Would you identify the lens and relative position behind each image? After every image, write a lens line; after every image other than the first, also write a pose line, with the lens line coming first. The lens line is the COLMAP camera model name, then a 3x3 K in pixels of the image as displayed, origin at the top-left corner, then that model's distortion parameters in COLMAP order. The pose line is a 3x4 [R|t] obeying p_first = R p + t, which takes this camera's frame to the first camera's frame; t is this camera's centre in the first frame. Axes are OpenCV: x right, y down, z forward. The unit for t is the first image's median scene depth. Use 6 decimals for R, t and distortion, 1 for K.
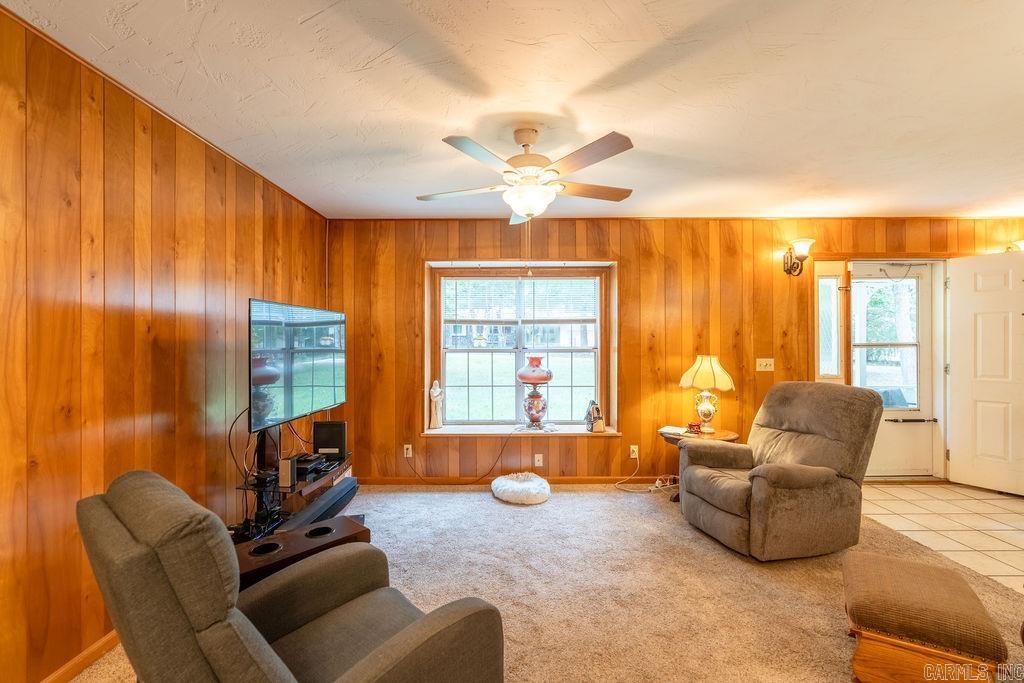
lens RADIAL K [[456.7, 0, 513.9], [0, 456.7, 343.3], [0, 0, 1]] dist [-0.006299, 0.002264]
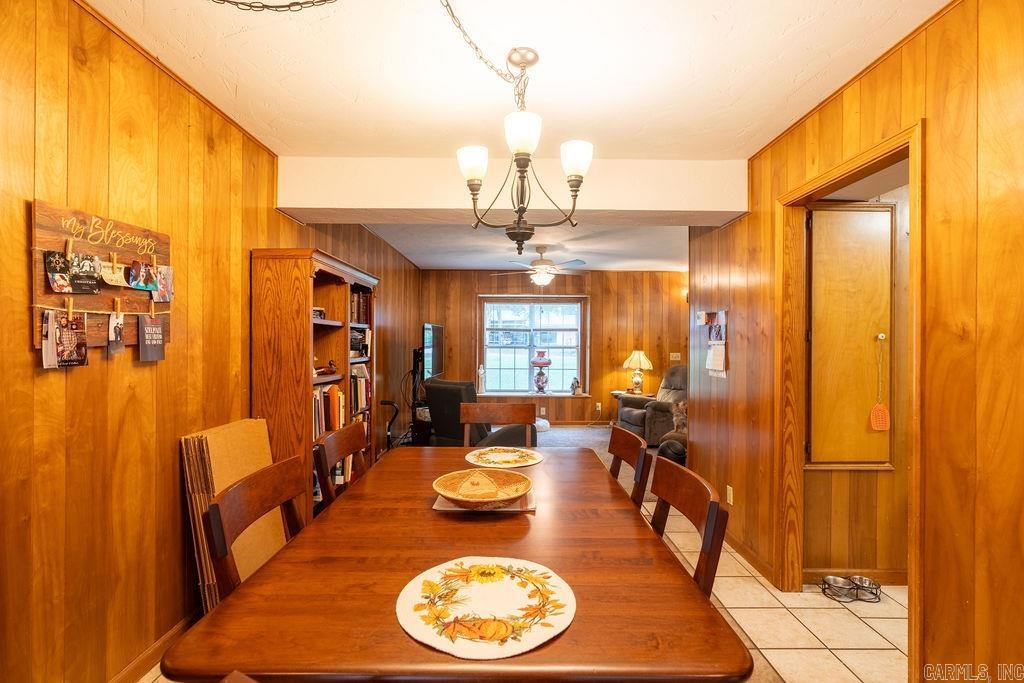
lens RADIAL K [[456.7, 0, 514.0], [0, 456.7, 341.1], [0, 0, 1]] dist [-0.006299, 0.002264]
pose [[0.999933, 0.008470, 0.007844, -0.070670], [-0.008455, 0.999962, -0.001881, -0.002675], [-0.007860, 0.001814, 0.999967, -0.714014]]
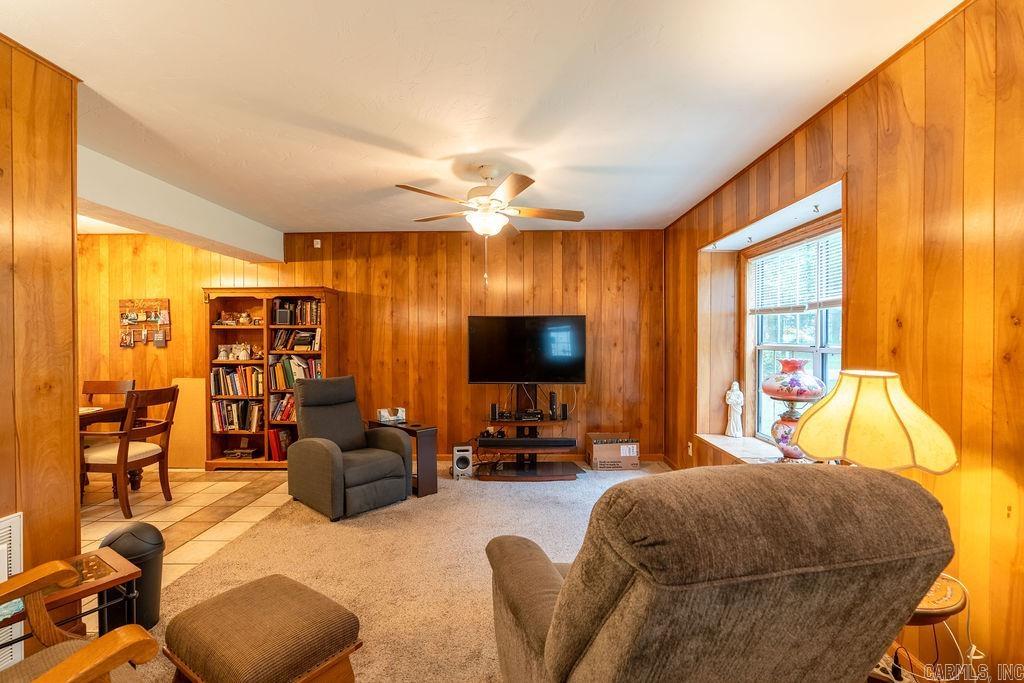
lens RADIAL K [[456.7, 0, 511.6], [0, 456.7, 341.1], [0, 0, 1]] dist [-0.006299, 0.002264]
pose [[-0.012265, 0.007764, -0.999895, 0.742023], [0.002125, 0.999968, 0.007739, -0.002906], [0.999923, -0.002030, -0.012281, 0.634963]]
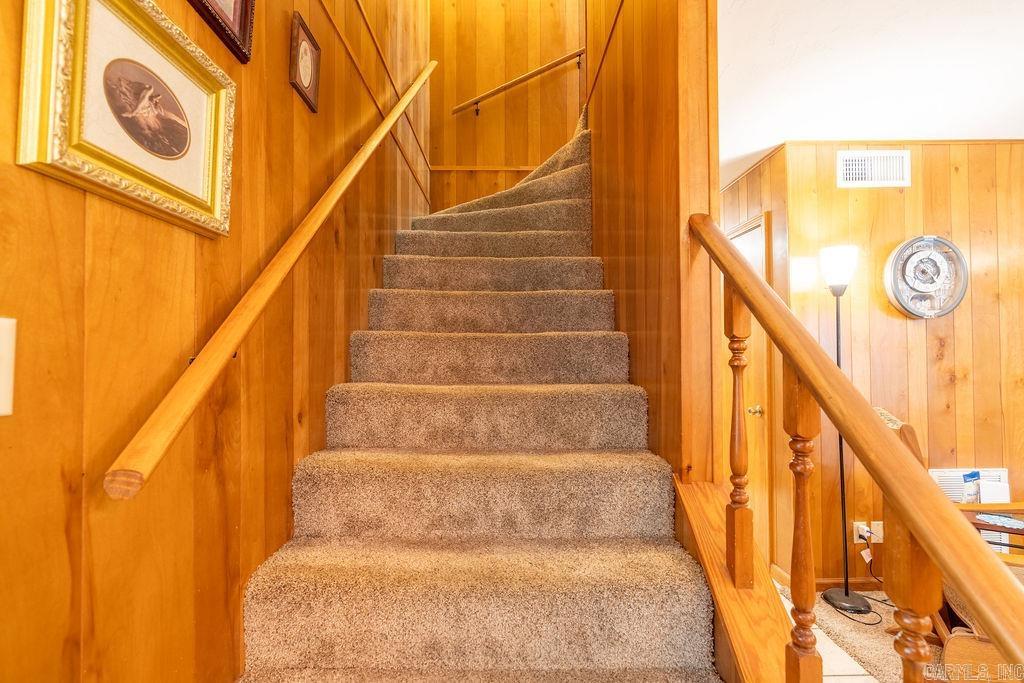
lens RADIAL K [[456.7, 0, 529.3], [0, 456.7, 342.7], [0, 0, 1]] dist [-0.006299, 0.002264]
pose [[-0.999455, 0.009768, -0.031539, 0.963216], [0.010244, 0.999836, -0.014965, -0.004453], [0.031387, -0.015280, -0.999390, 0.747980]]
